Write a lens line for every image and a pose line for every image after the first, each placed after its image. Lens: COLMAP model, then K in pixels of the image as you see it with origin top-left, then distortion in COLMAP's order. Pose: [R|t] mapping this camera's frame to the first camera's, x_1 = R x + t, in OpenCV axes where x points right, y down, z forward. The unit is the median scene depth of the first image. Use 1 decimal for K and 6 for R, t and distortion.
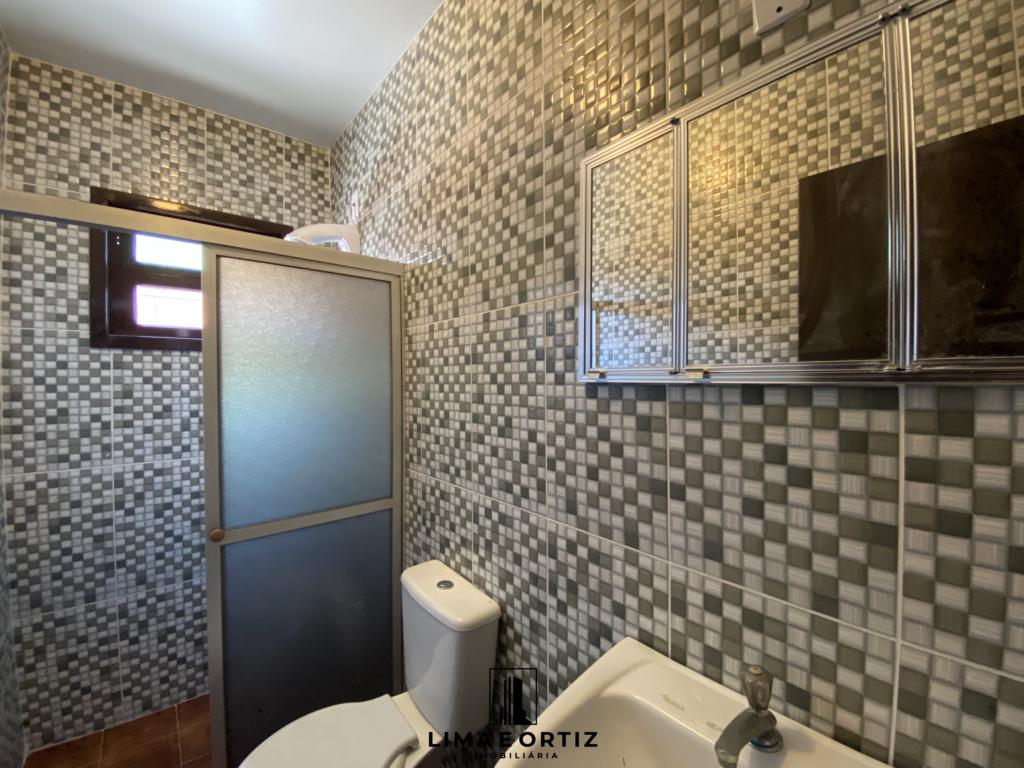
lens RADIAL K [[418.5, 0, 508.4], [0, 418.5, 384.8], [0, 0, 1]] dist [0.015611, -0.018395]
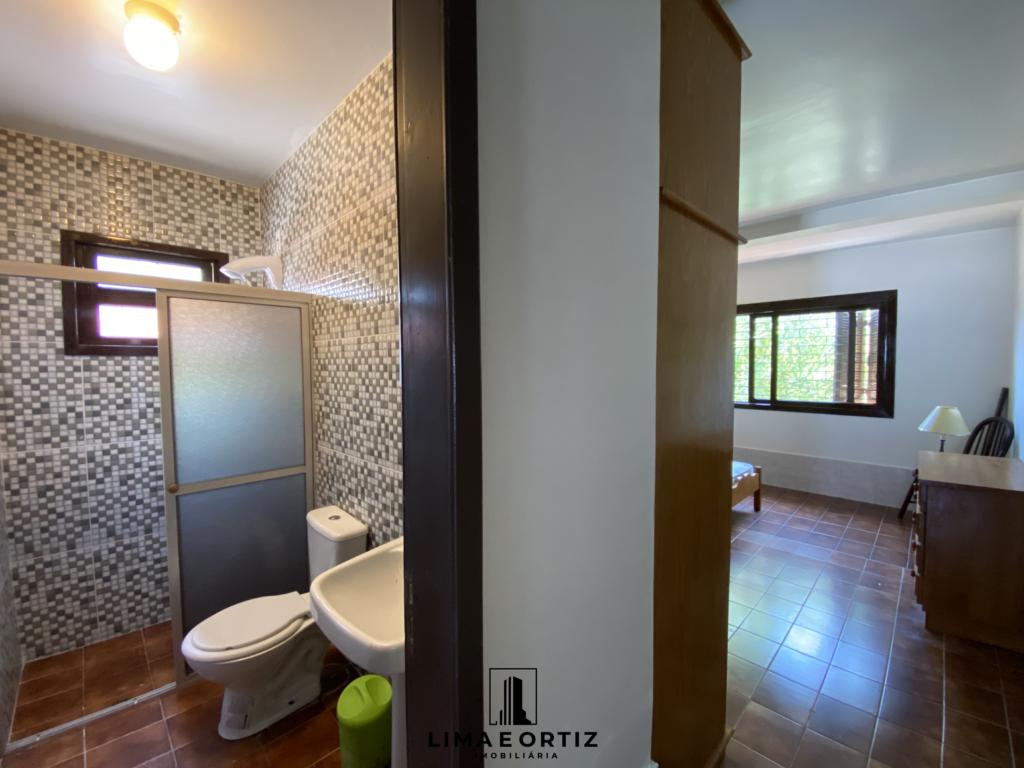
lens RADIAL K [[418.5, 0, 508.4], [0, 418.5, 384.8], [0, 0, 1]] dist [0.015611, -0.018395]
pose [[0.996438, -0.004260, 0.084219, 0.260294], [0.001254, 0.999361, 0.035711, -0.041456], [-0.084317, -0.035478, 0.995807, -0.403404]]
